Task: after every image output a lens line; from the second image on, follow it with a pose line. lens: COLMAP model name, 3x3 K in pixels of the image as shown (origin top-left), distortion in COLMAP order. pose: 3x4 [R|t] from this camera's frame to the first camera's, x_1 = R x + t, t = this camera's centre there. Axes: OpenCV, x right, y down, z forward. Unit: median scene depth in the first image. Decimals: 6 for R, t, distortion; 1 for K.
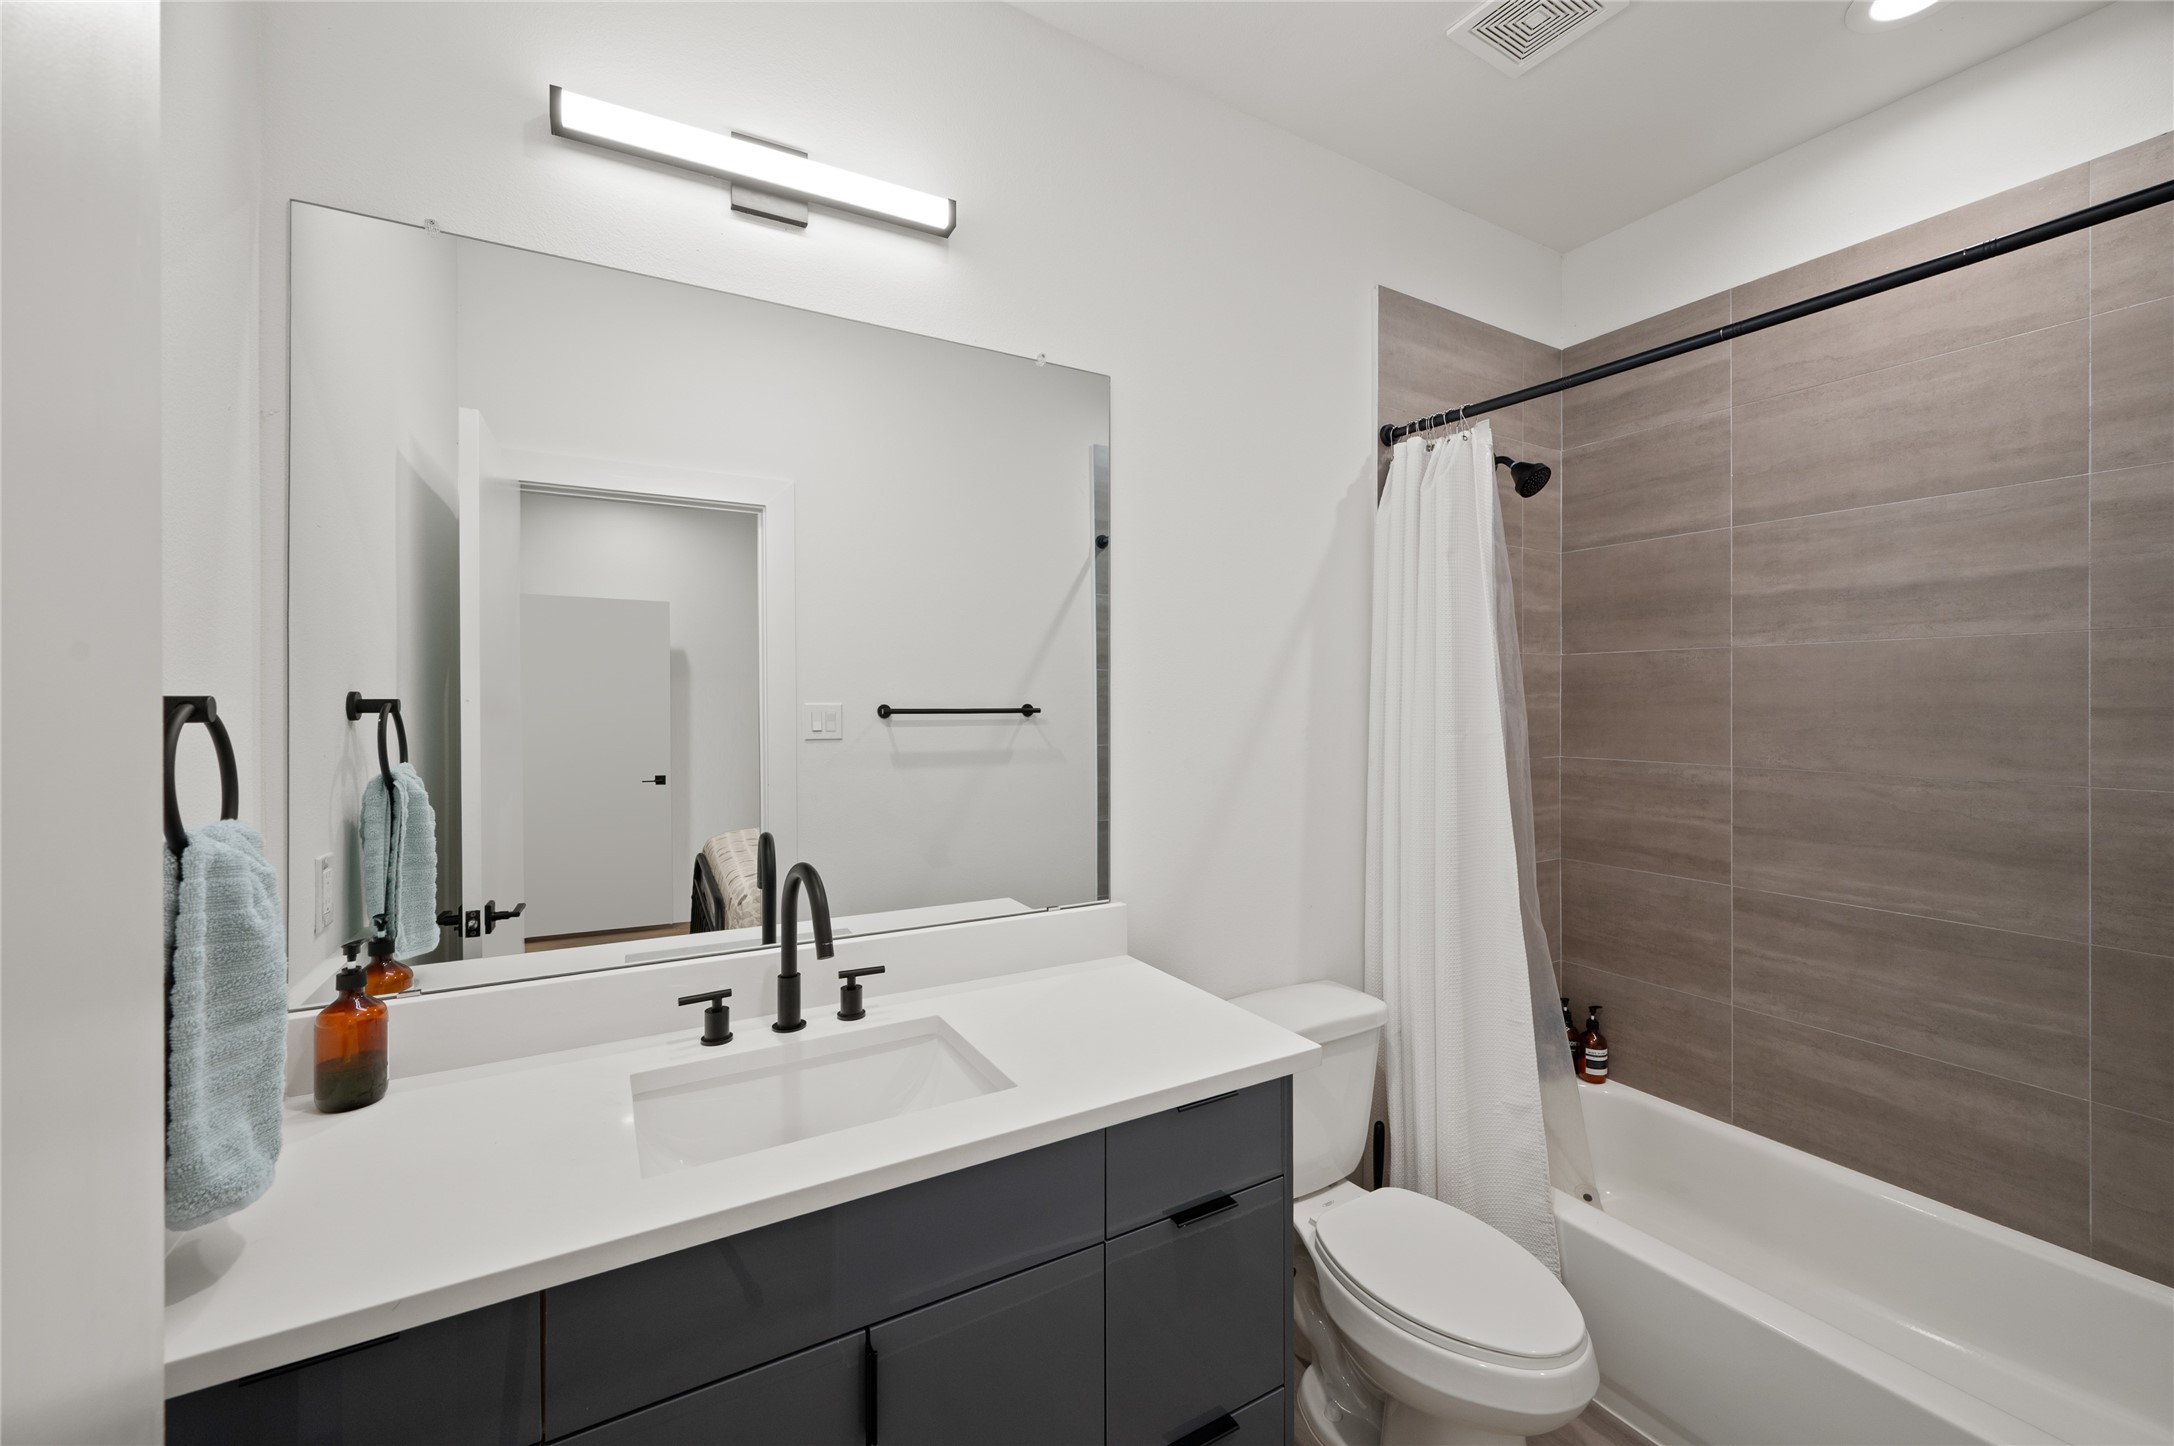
lens RADIAL K [[868.9, 0, 1094.3], [0, 868.9, 695.6], [0, 0, 1]] dist [-0.001165, 0.000377]
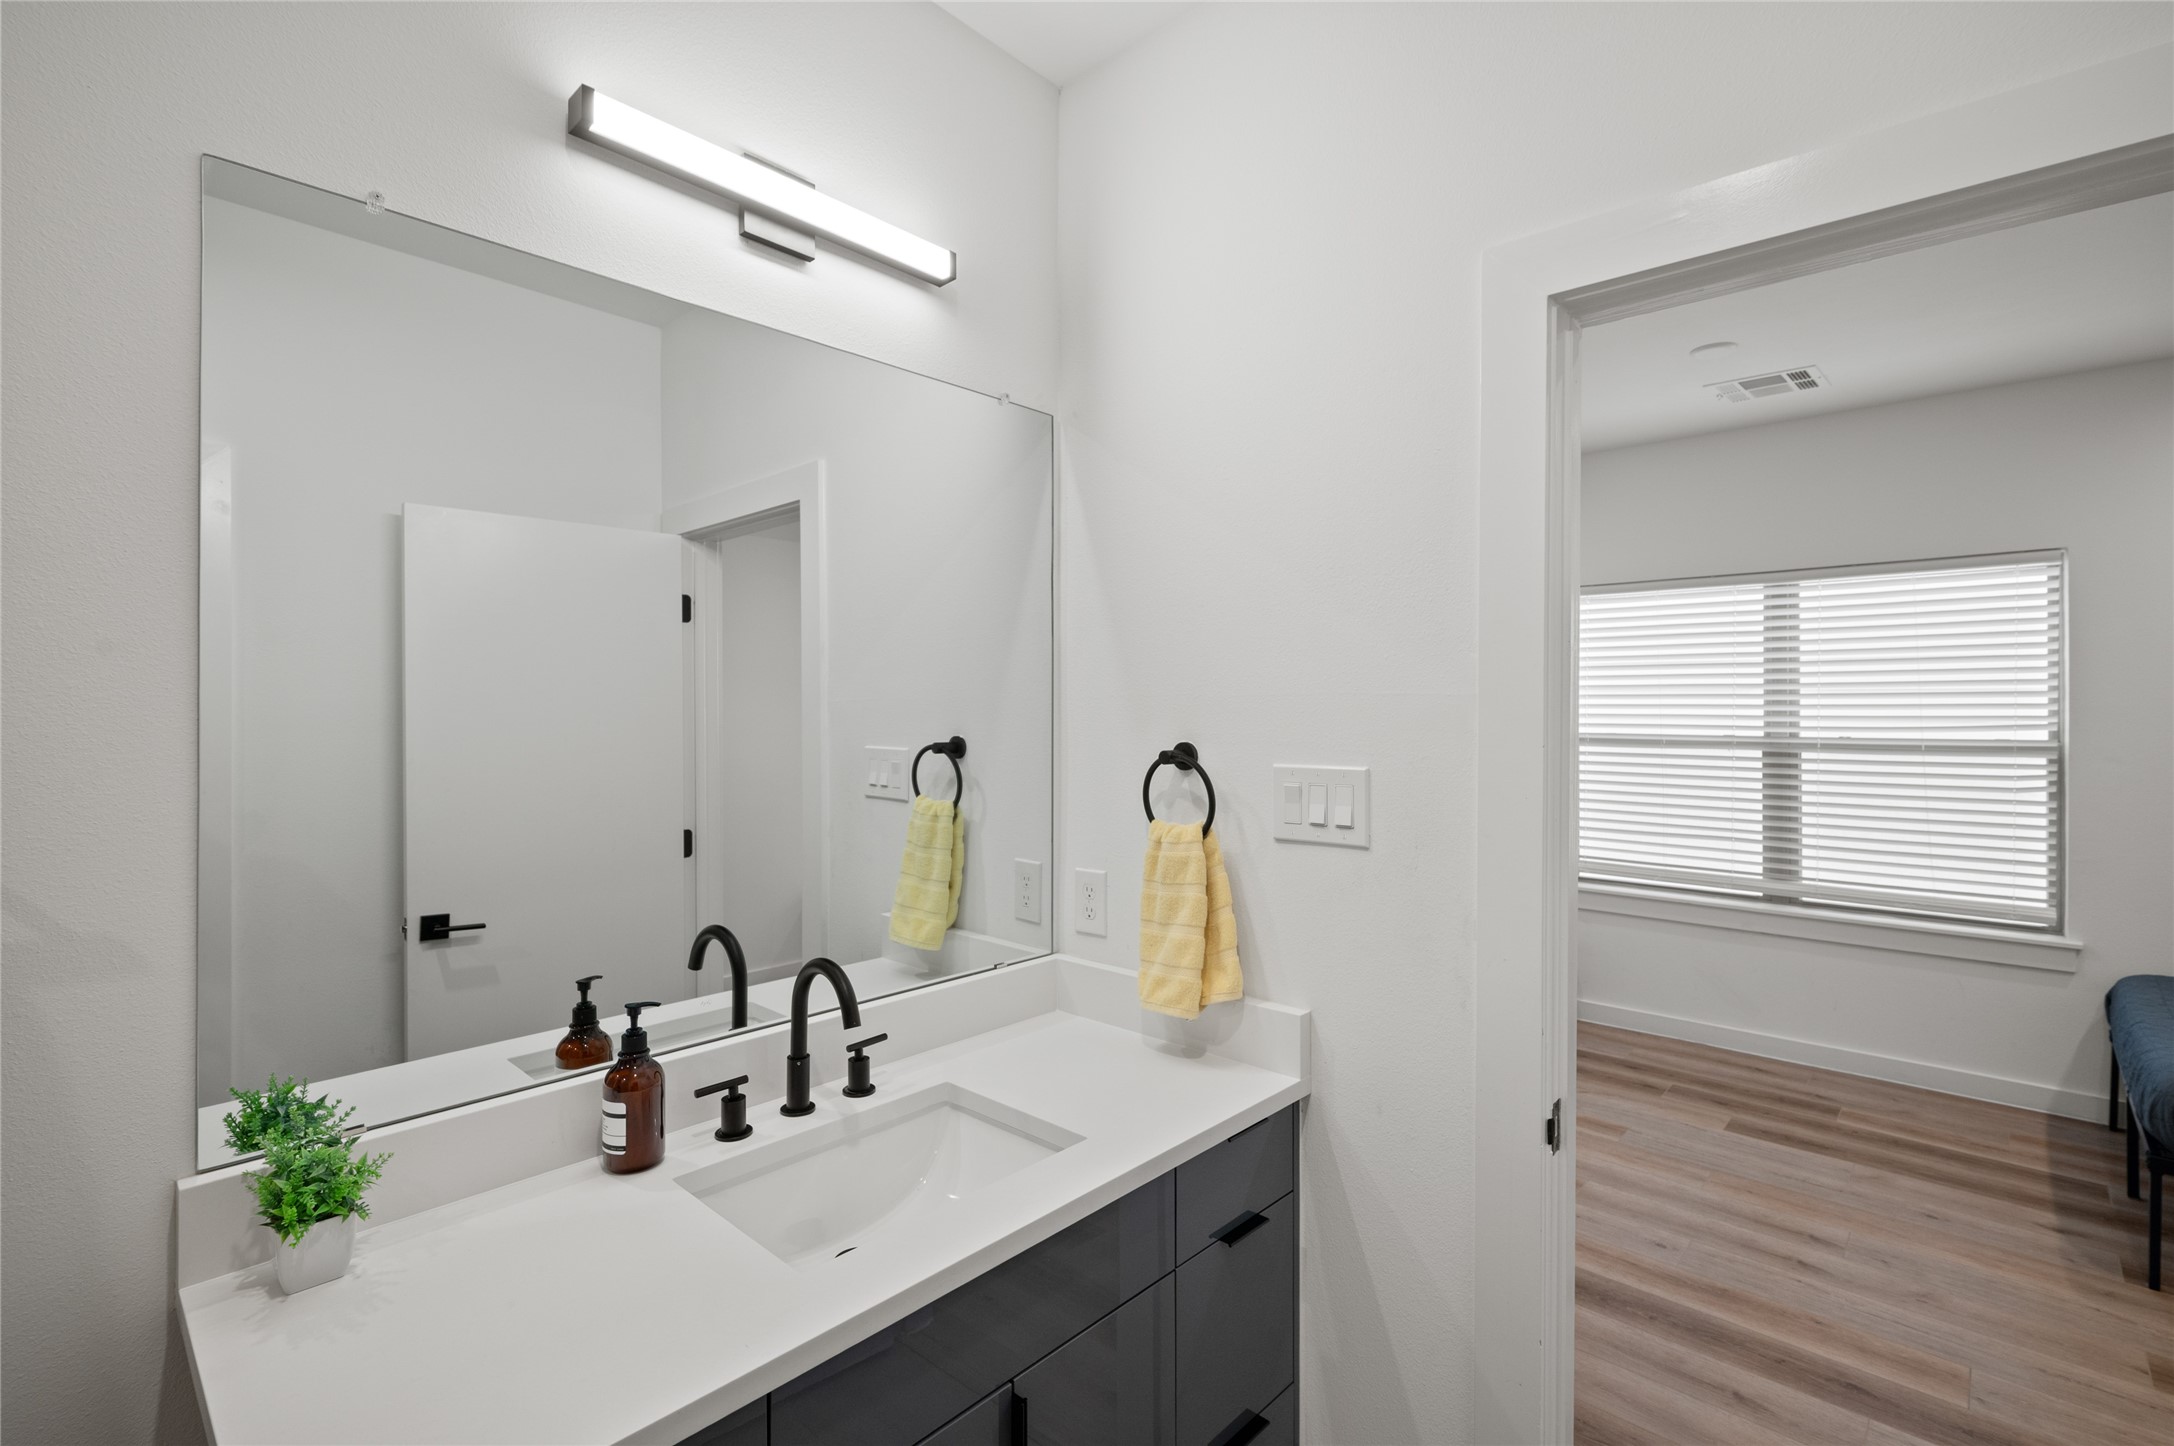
lens RADIAL K [[969.8, 0, 1101.3], [0, 969.8, 700.8], [0, 0, 1]] dist [0.001105, 0.000018]
pose [[0.950084, 0.016809, 0.311542, -0.374982], [-0.011286, 0.999746, -0.019522, -0.043975], [-0.311791, 0.015031, 0.950032, -0.104975]]
